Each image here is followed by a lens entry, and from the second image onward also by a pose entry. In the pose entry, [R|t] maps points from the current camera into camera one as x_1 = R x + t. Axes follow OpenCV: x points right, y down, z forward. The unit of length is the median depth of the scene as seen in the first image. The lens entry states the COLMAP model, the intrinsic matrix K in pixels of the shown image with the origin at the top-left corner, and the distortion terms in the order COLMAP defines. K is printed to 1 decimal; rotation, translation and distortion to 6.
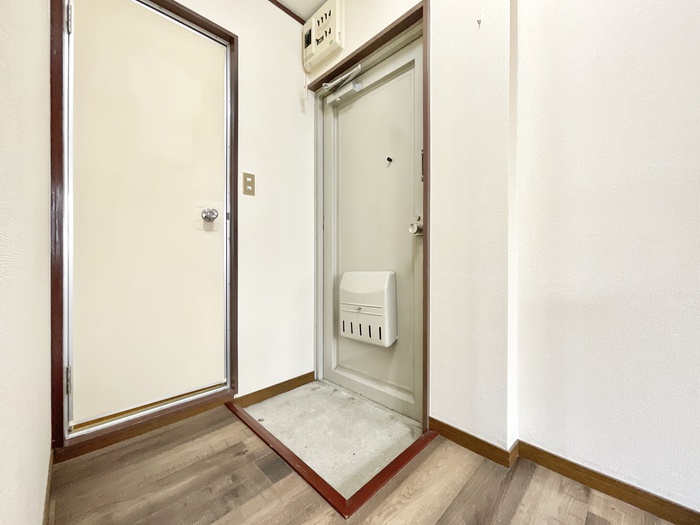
lens RADIAL K [[281.5, 0, 350.0], [0, 281.5, 262.5], [0, 0, 1]] dist [0.001484, -0.000013]
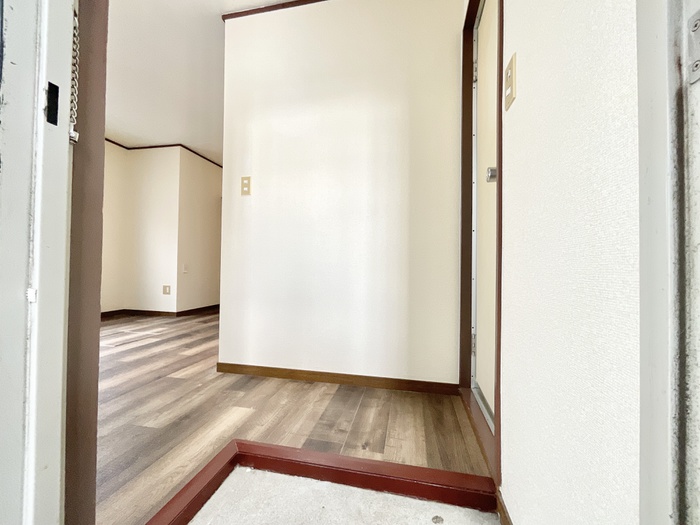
lens RADIAL K [[281.5, 0, 350.0], [0, 281.5, 262.5], [0, 0, 1]] dist [0.001484, -0.000013]
pose [[-0.835886, -0.019286, -0.548564, 0.221675], [-0.013053, 0.999798, -0.015261, 0.069820], [0.548747, -0.005596, -0.835969, 1.952531]]
